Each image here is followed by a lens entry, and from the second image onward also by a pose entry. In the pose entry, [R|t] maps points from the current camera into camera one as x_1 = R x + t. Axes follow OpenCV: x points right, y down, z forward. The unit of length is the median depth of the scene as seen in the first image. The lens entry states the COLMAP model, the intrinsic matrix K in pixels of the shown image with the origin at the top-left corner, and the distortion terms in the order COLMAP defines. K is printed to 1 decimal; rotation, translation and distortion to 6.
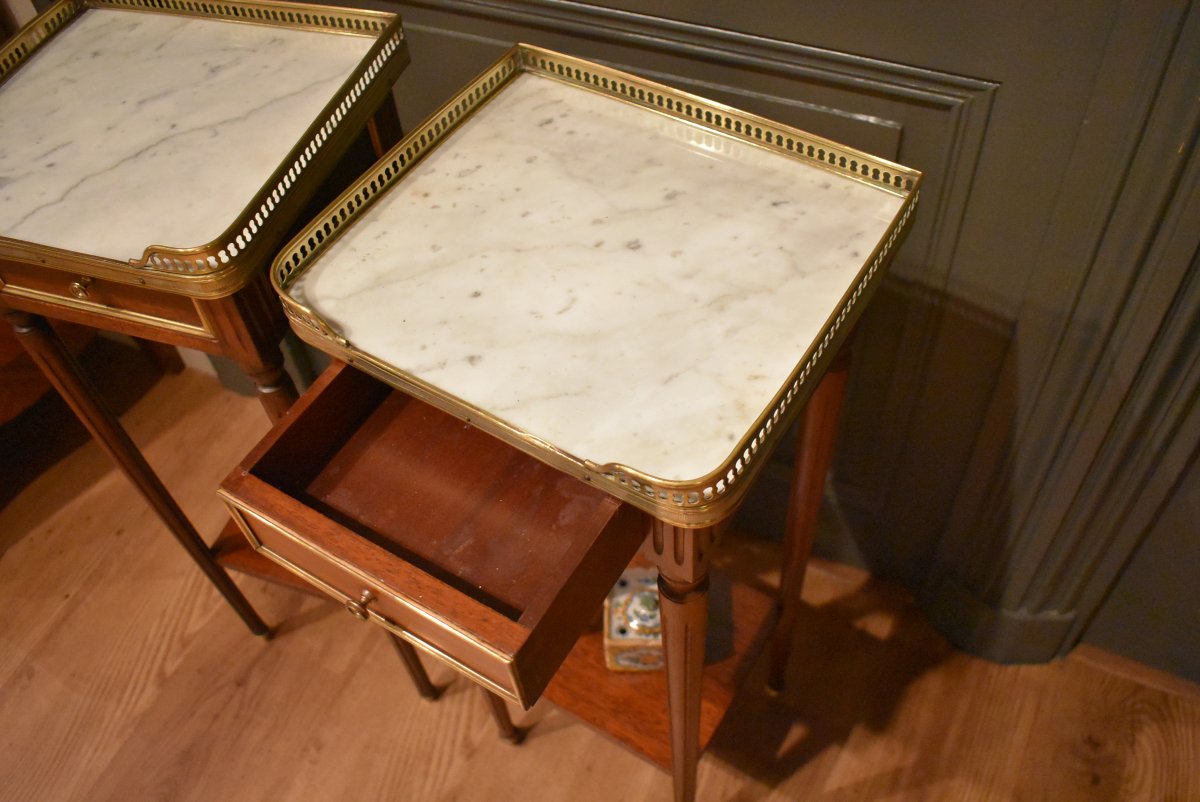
lens RADIAL K [[1038.4, 0, 617.1], [0, 1038.4, 396.8], [0, 0, 1]] dist [-0.072161, -0.011915]
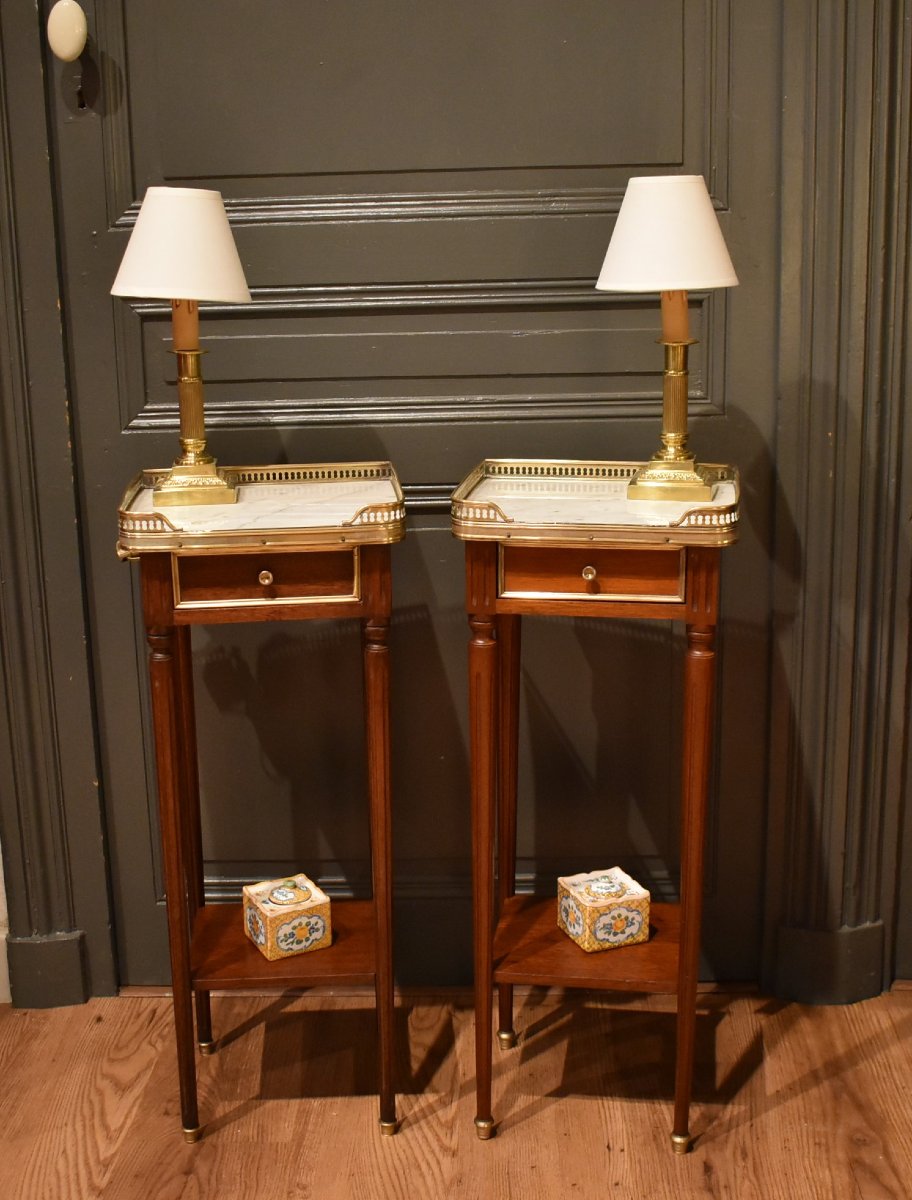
lens RADIAL K [[1565.5, 0, 452.0], [0, 1565.5, 597.2], [0, 0, 1]] dist [-0.090762, 0.000000]
pose [[0.918665, -0.052832, 0.391488, -0.705171], [0.283980, 0.777220, -0.561501, 0.769185], [-0.274607, 0.627007, 0.729009, -0.449086]]
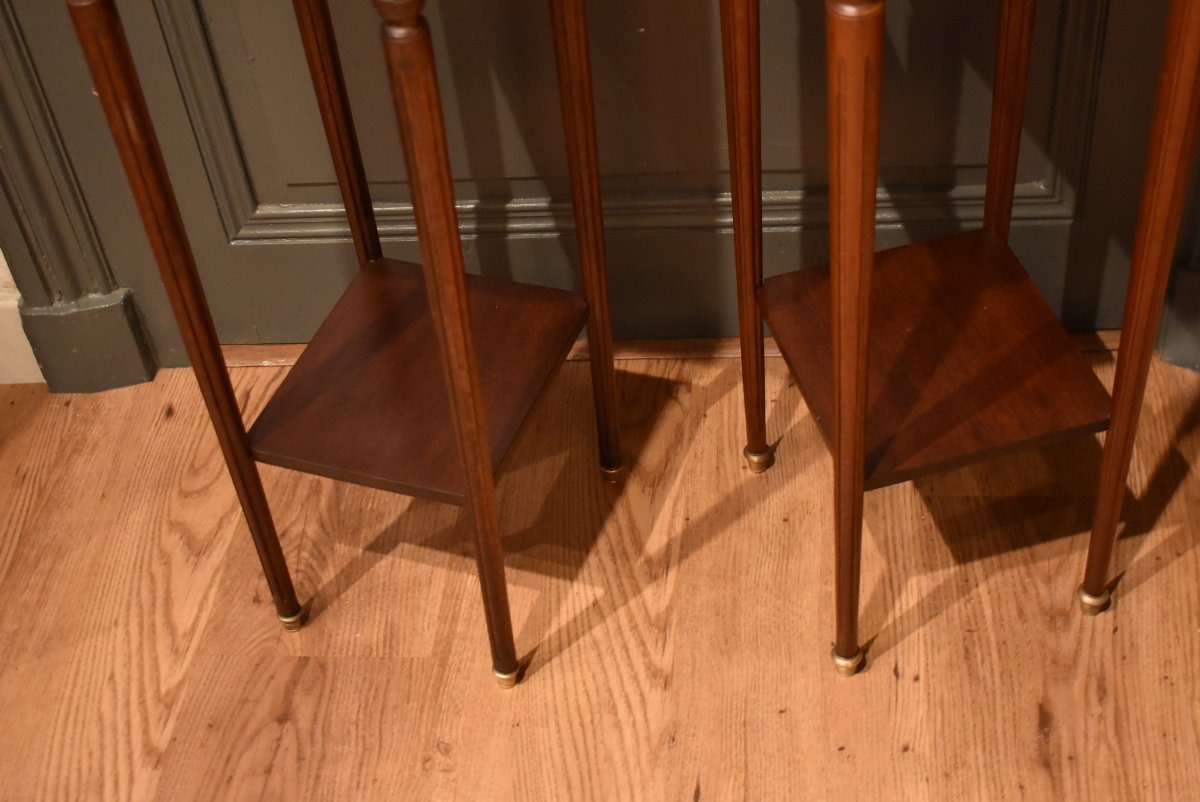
lens RADIAL K [[1713.2, 0, 606.6], [0, 1713.2, 395.2], [0, 0, 1]] dist [-0.033912, 0.000000]
pose [[0.938994, -0.255903, 0.229791, -0.391150], [0.288231, 0.950037, -0.119806, 0.287901], [-0.187651, 0.178730, 0.965838, -0.134131]]
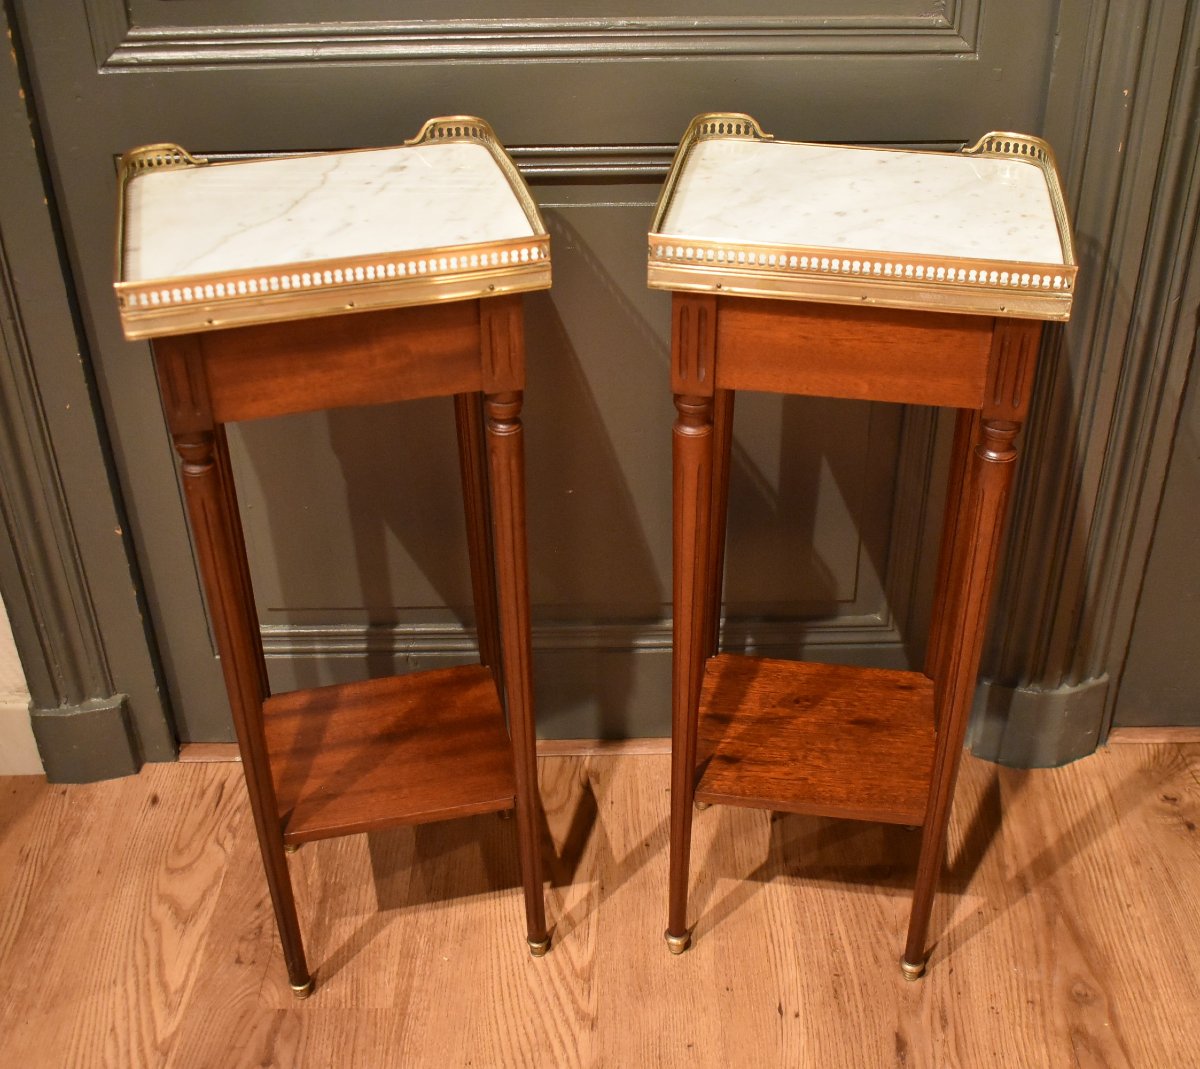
lens RADIAL K [[1514.9, 0, 652.3], [0, 1514.9, 528.5], [0, 0, 1]] dist [-0.079760, 0.000000]
pose [[0.896400, -0.193736, 0.398665, -0.500685], [0.307126, 0.919992, -0.243493, 0.286641], [-0.319595, 0.340707, 0.884182, -0.221221]]
